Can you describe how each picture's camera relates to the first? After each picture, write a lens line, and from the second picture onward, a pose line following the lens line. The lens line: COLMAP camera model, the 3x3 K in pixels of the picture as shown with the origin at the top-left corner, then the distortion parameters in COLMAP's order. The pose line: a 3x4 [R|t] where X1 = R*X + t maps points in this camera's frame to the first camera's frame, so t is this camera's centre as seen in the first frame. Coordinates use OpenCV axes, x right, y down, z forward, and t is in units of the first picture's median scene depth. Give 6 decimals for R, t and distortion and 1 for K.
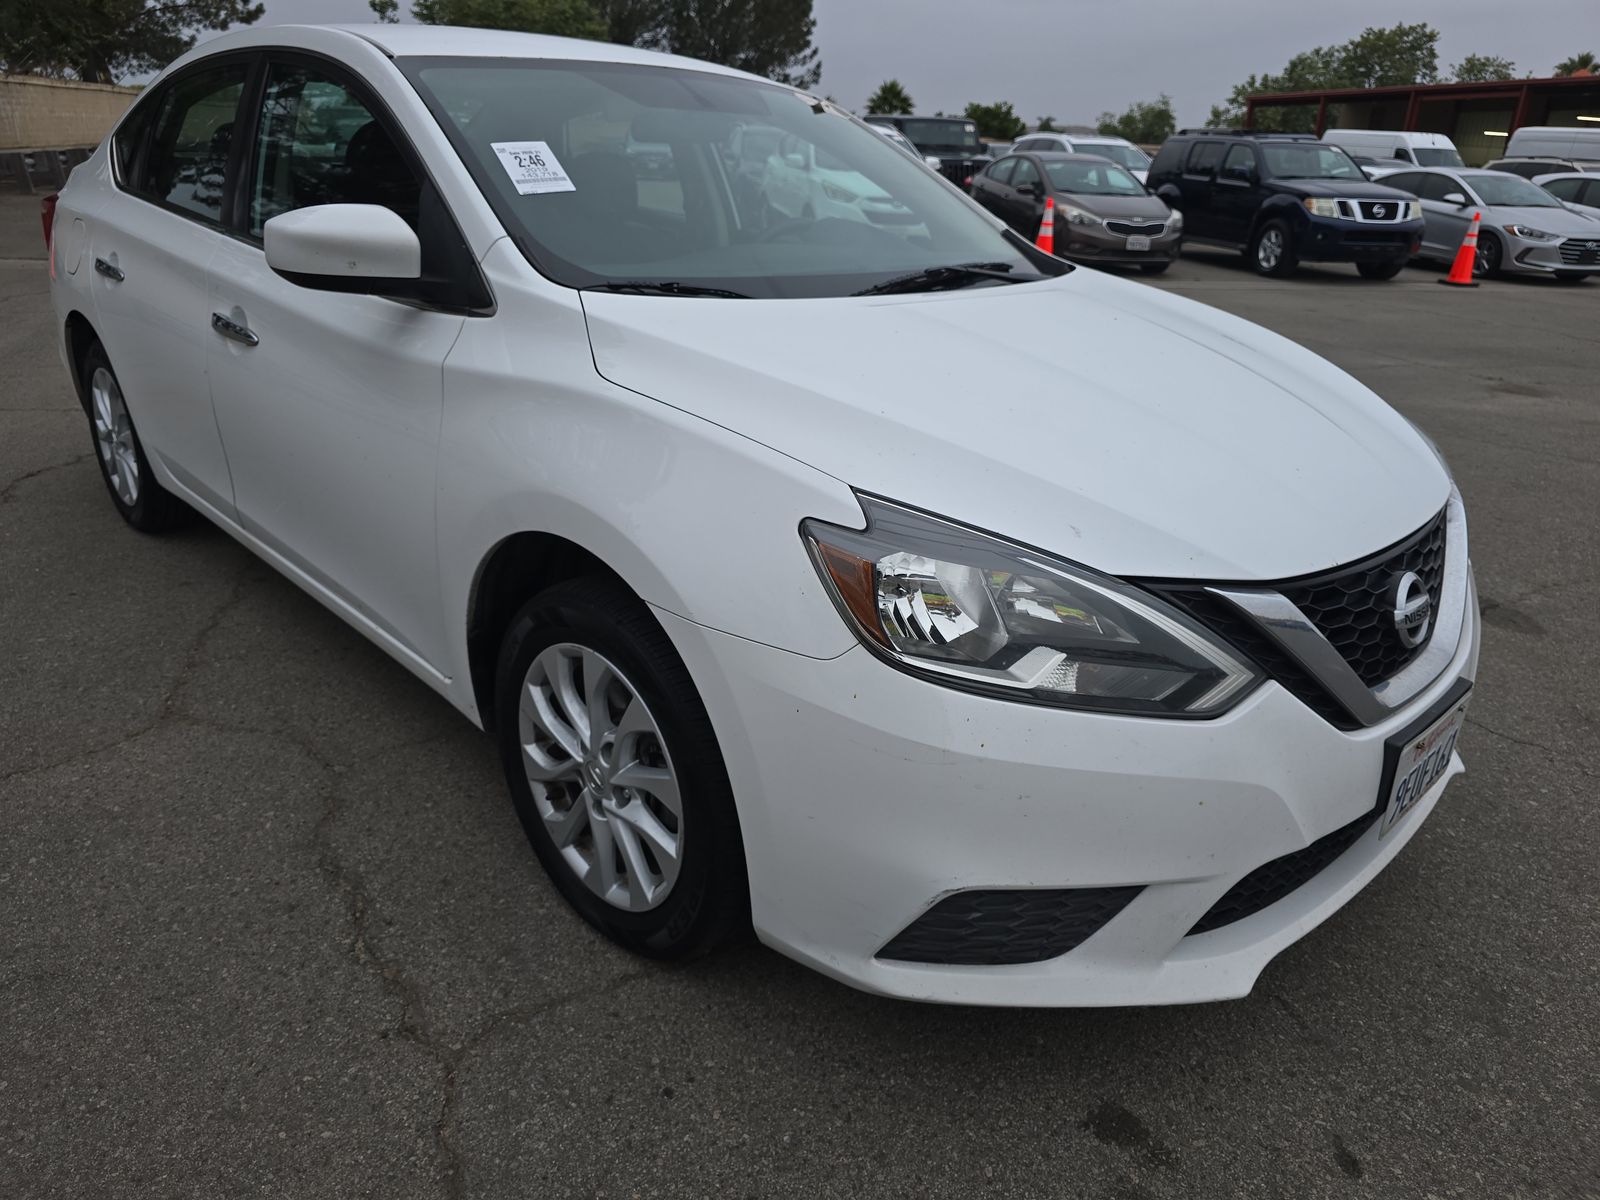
lens RADIAL K [[1080.8, 0, 800.0], [0, 1080.8, 600.0], [0, 0, 1]] dist [0.053051, -0.048079]
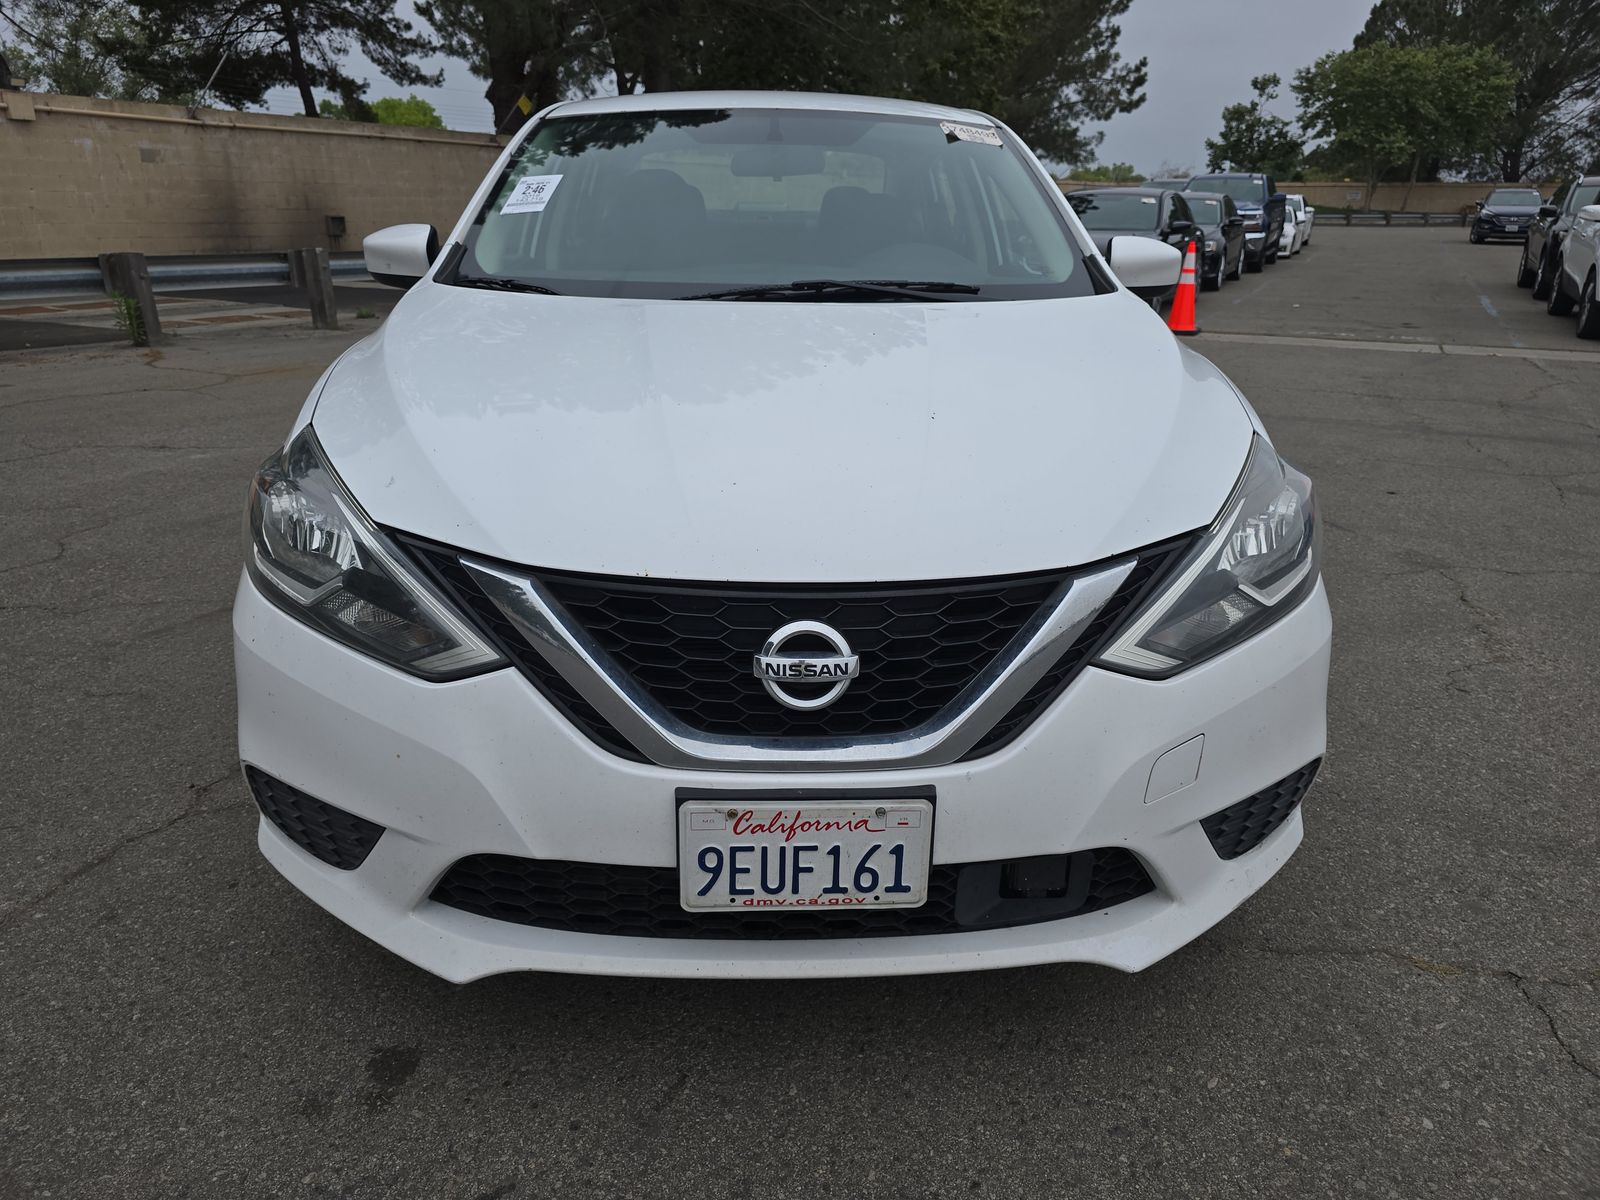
lens RADIAL K [[1080.8, 0, 800.0], [0, 1080.8, 600.0], [0, 0, 1]] dist [0.053051, -0.048079]
pose [[0.750708, 0.197437, -0.630441, 0.909801], [-0.234610, 0.971769, 0.024967, -0.051227], [0.617572, 0.129165, 0.775835, 0.298321]]
